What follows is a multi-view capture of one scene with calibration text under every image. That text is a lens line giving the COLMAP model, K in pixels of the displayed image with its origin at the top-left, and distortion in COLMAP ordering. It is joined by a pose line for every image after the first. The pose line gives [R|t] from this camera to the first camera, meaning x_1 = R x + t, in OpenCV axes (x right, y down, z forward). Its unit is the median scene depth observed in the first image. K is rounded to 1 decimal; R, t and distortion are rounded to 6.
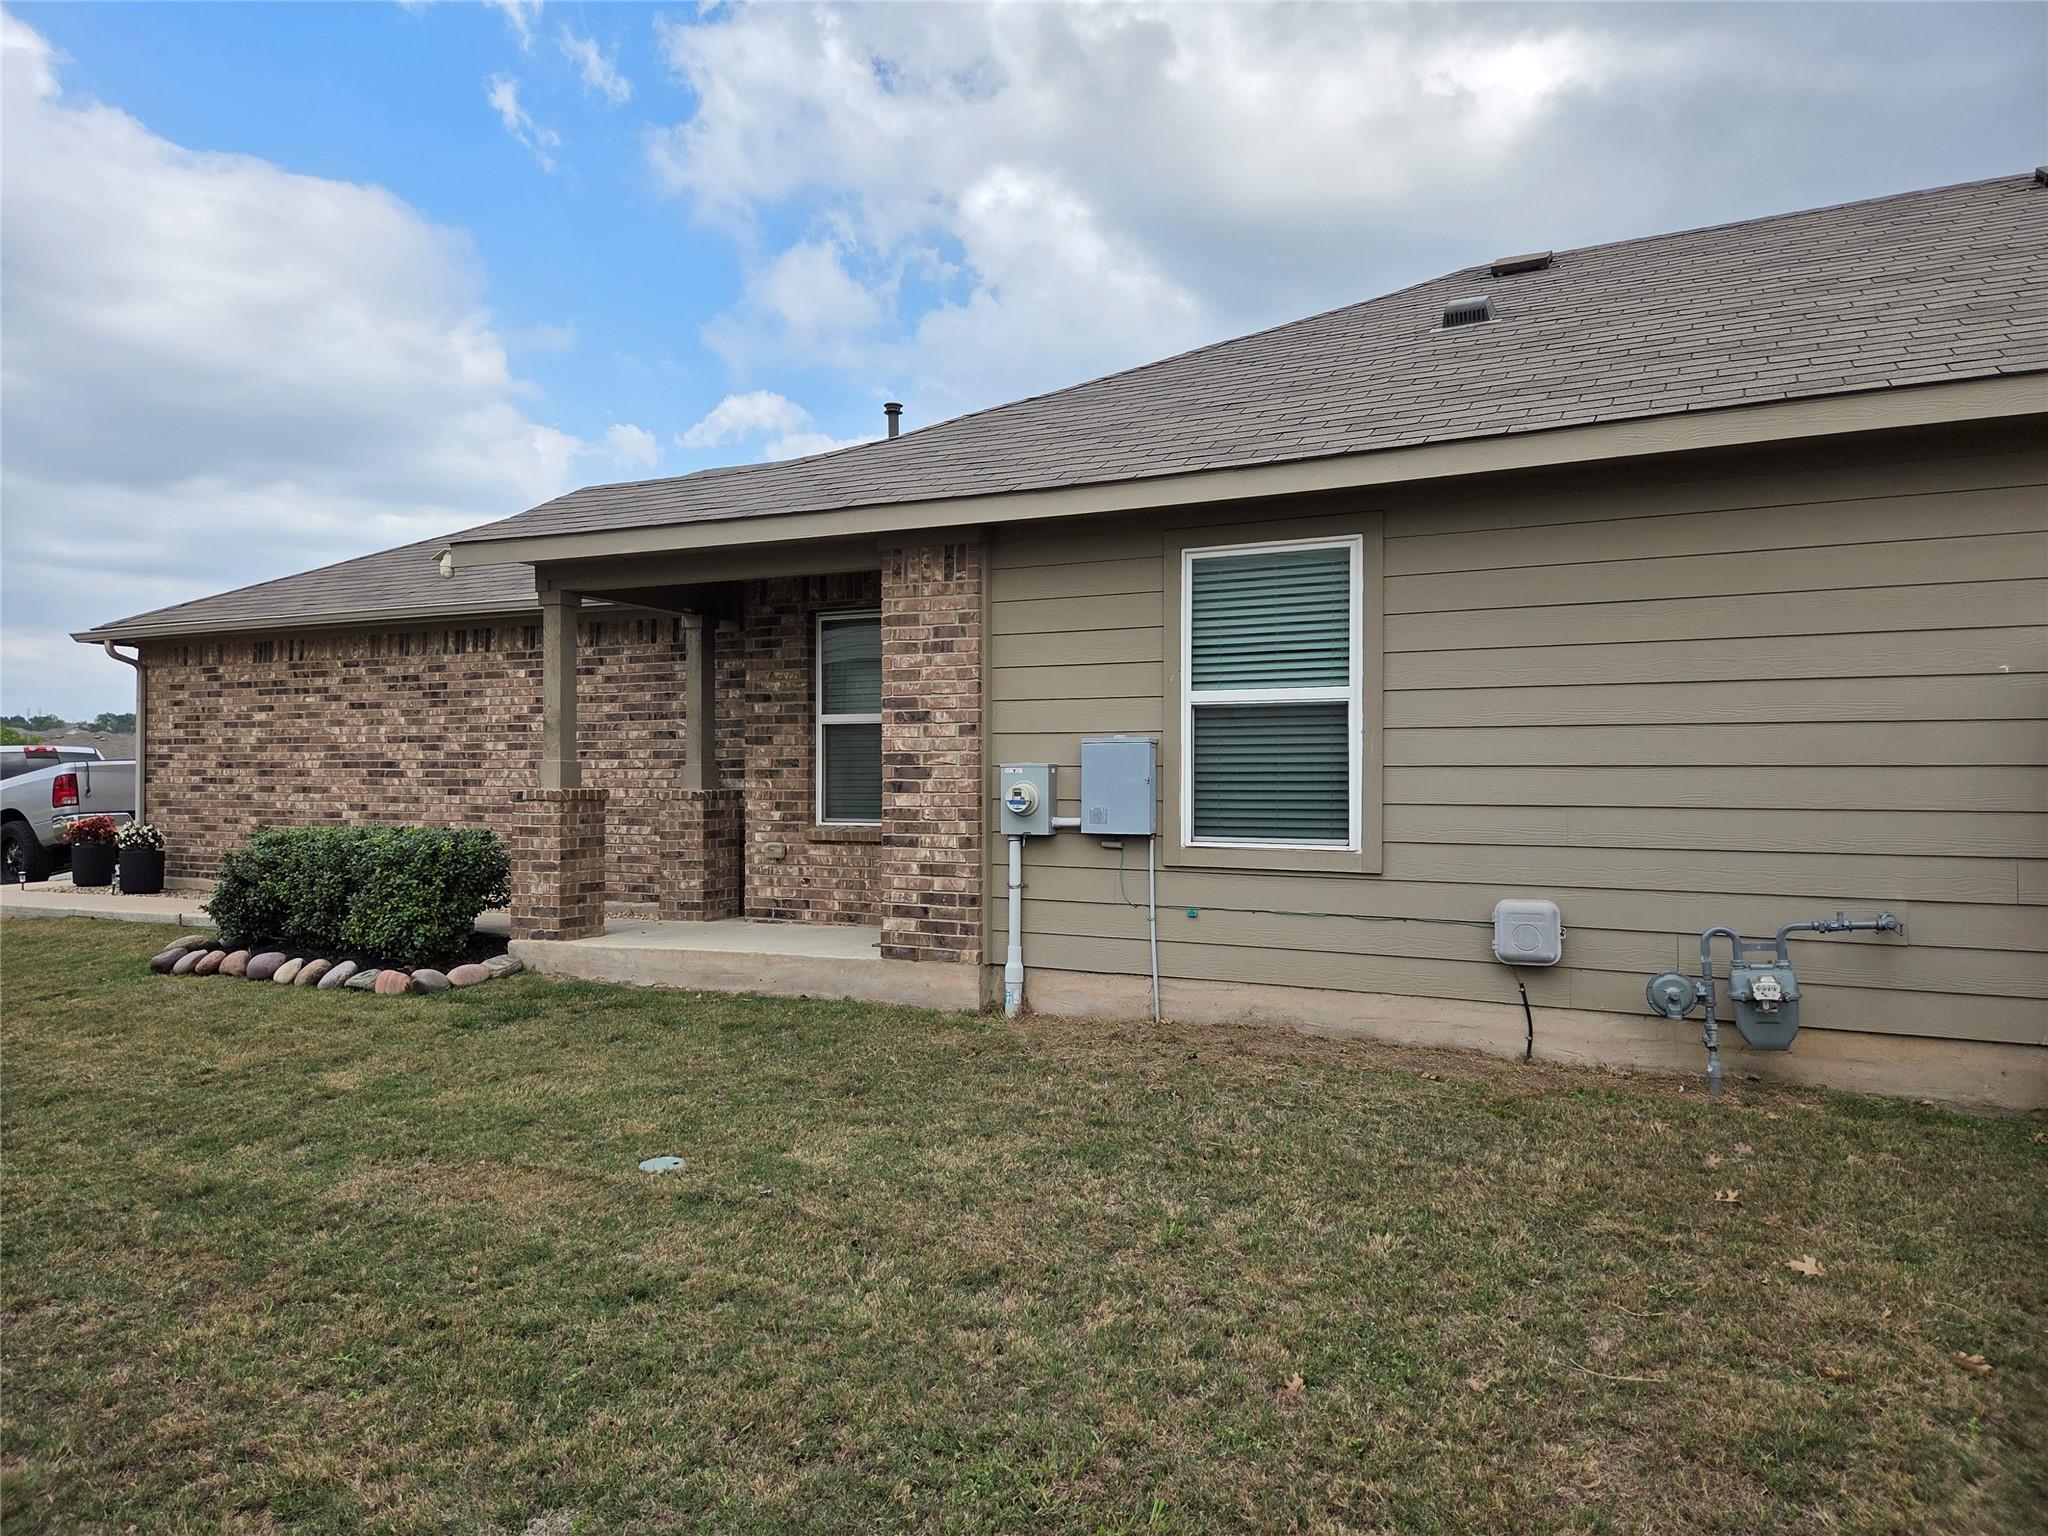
lens RADIAL K [[1371.7, 0, 1014.8], [0, 1371.7, 770.5], [0, 0, 1]] dist [0.067205, -0.057394]
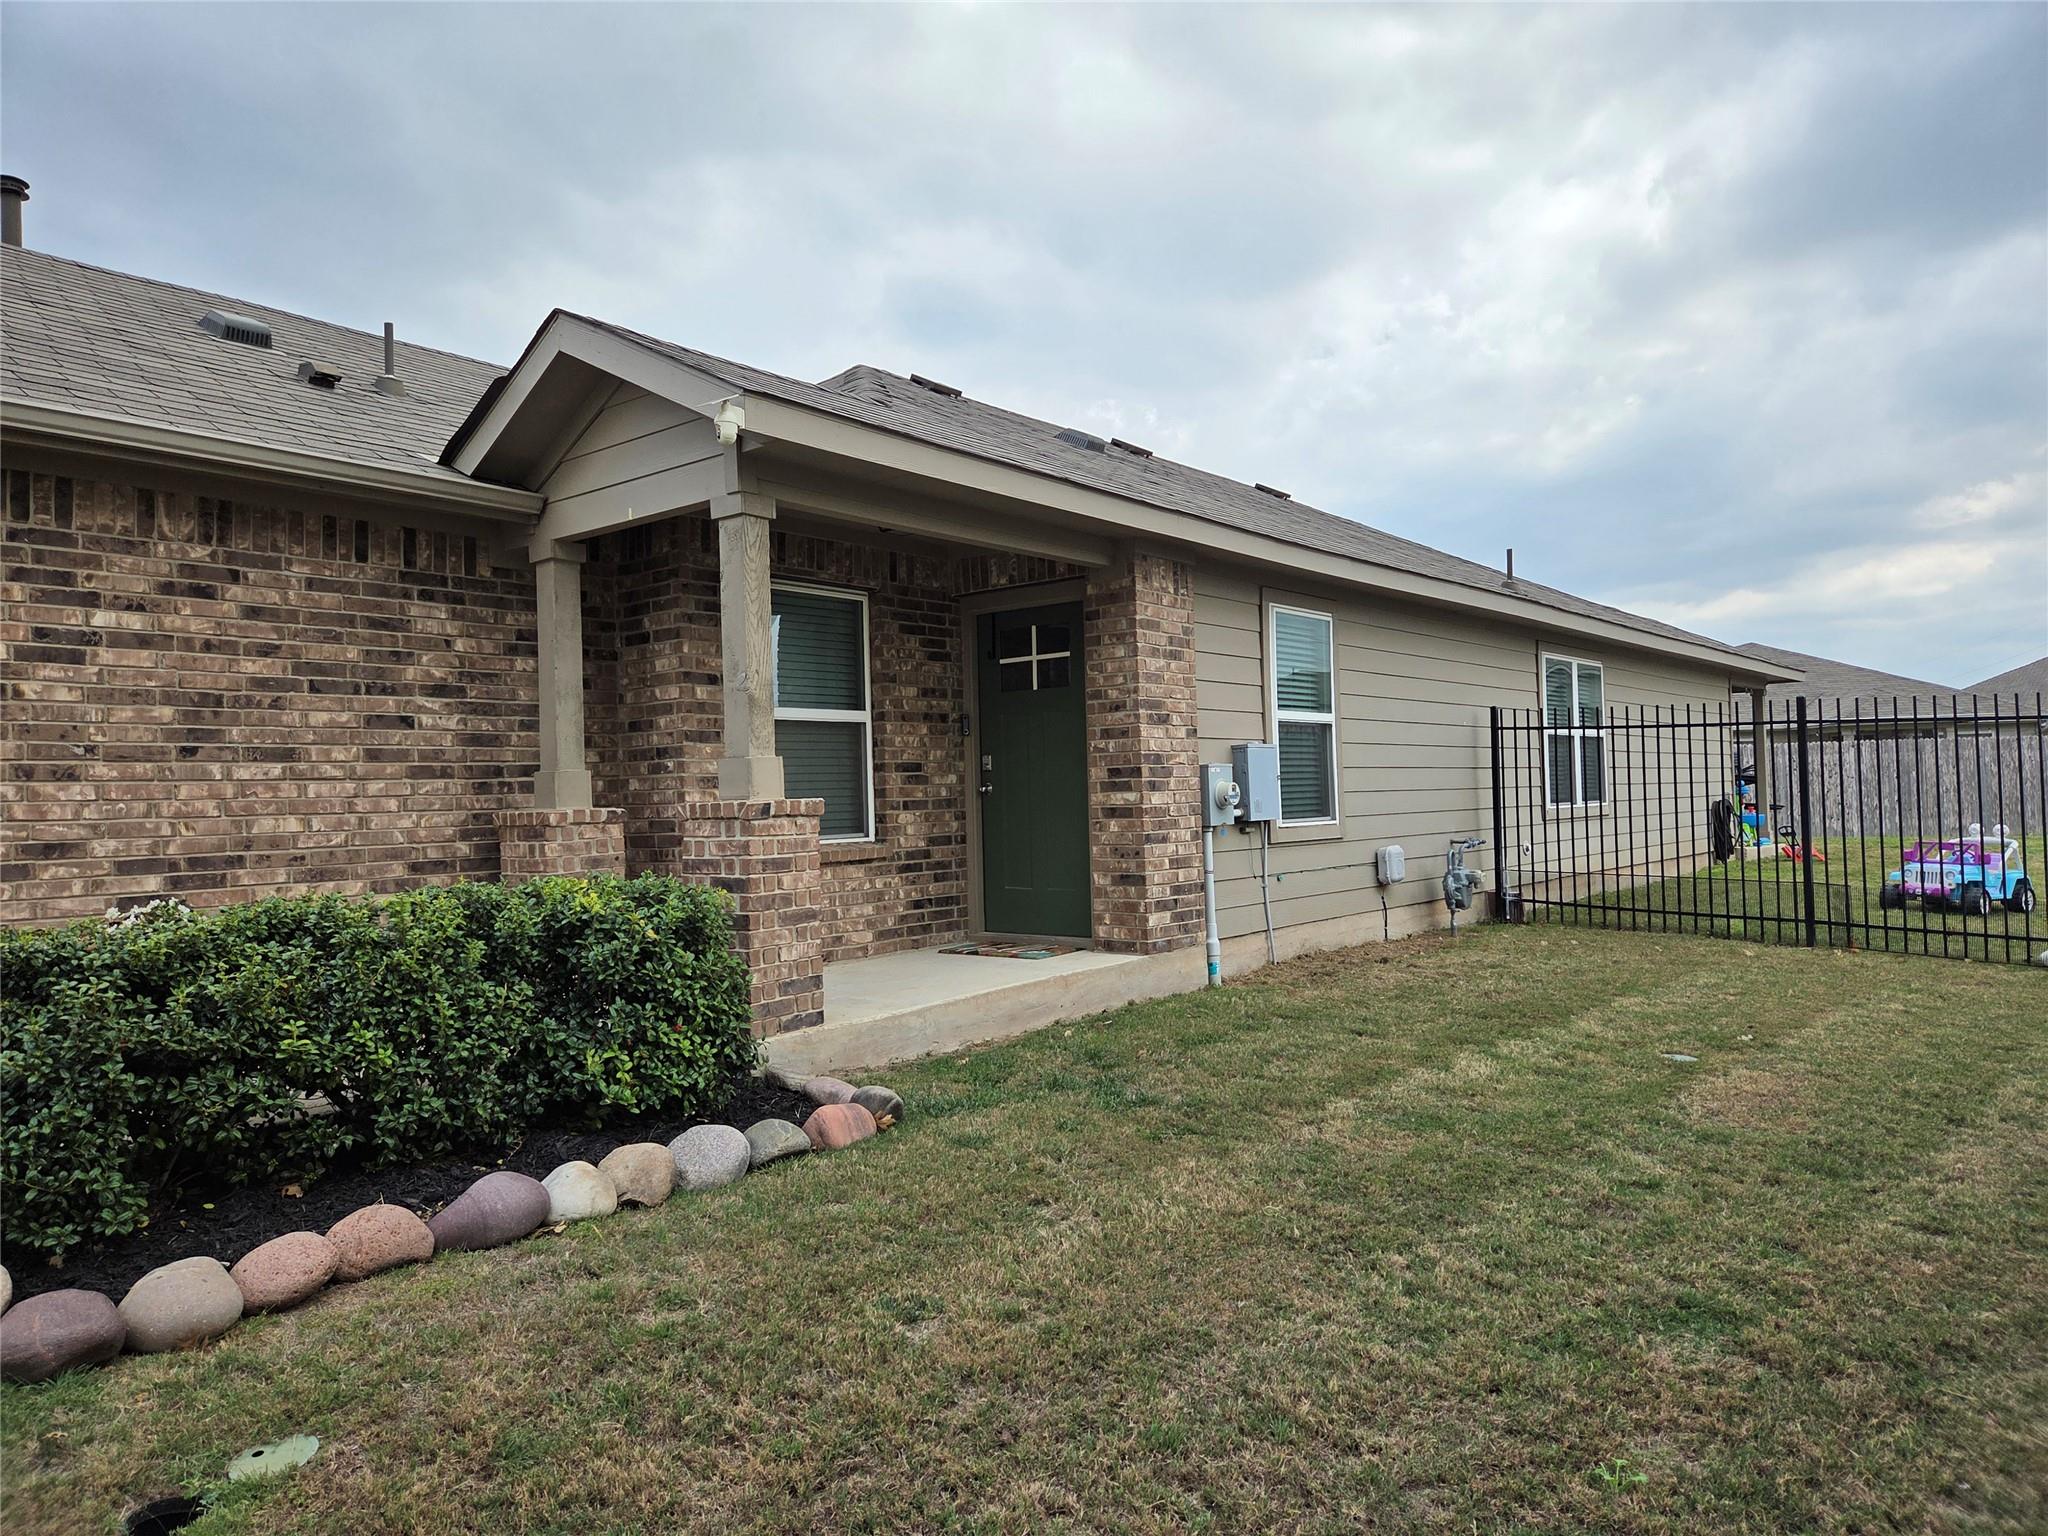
lens RADIAL K [[1371.7, 0, 1002.4], [0, 1371.7, 760.9], [0, 0, 1]] dist [0.067205, -0.057394]
pose [[0.214322, 0.018761, 0.976583, -0.716189], [0.021985, 0.999470, -0.024025, 0.010043], [-0.976516, 0.026619, 0.213796, 0.570758]]
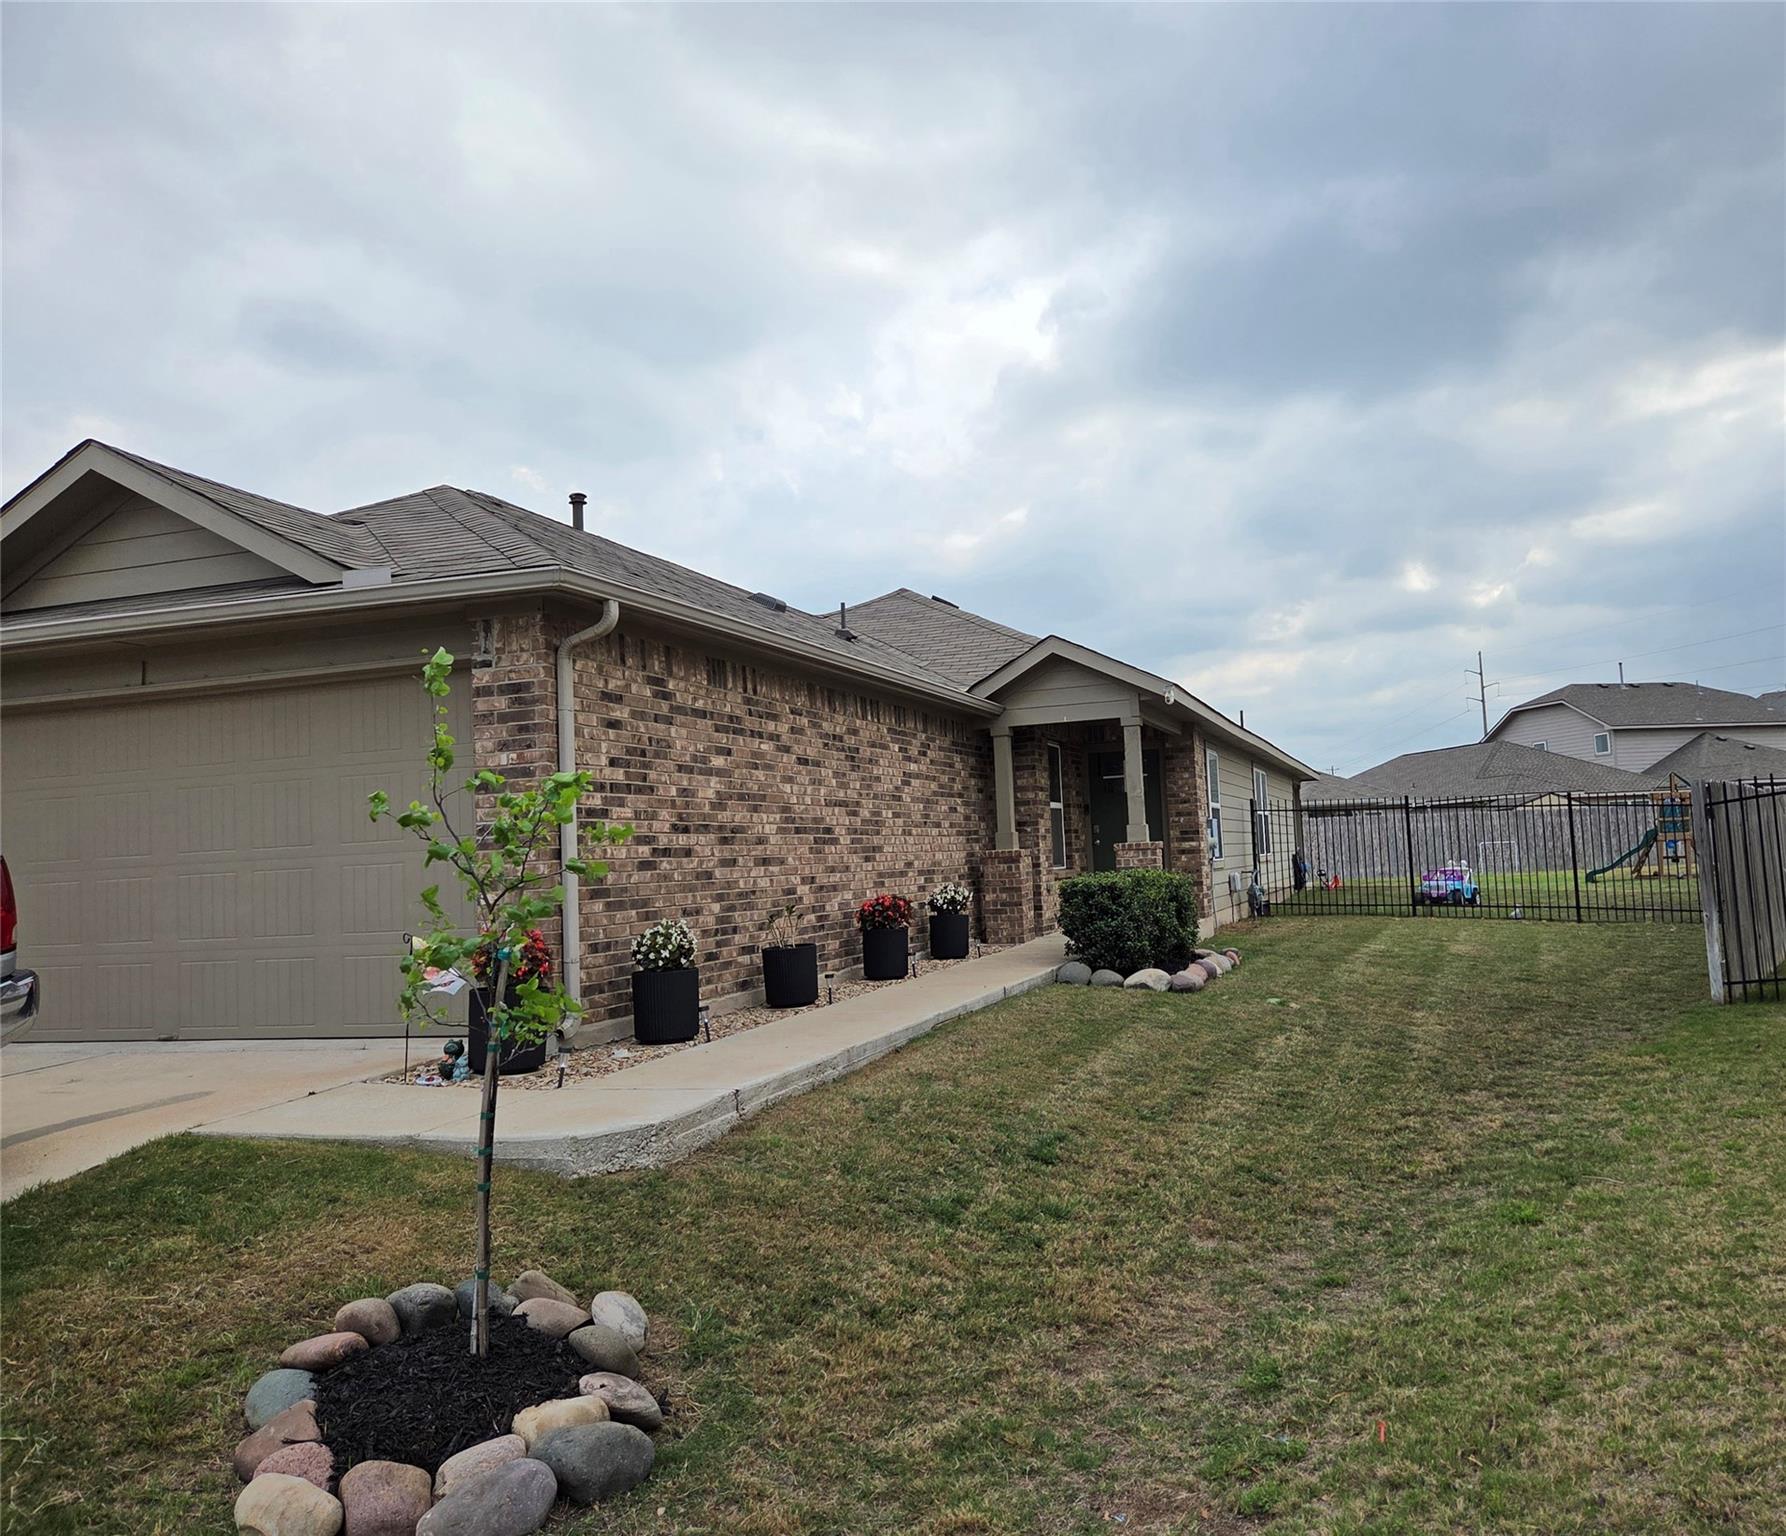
lens RADIAL K [[1377.2, 0, 998.9], [0, 1377.2, 745.7], [0, 0, 1]] dist [0.046564, 0.002147]
pose [[-0.179055, 0.086274, 0.980049, -1.406353], [0.040489, 0.995950, -0.080277, 0.017845], [-0.983006, 0.025307, -0.181823, 1.097891]]
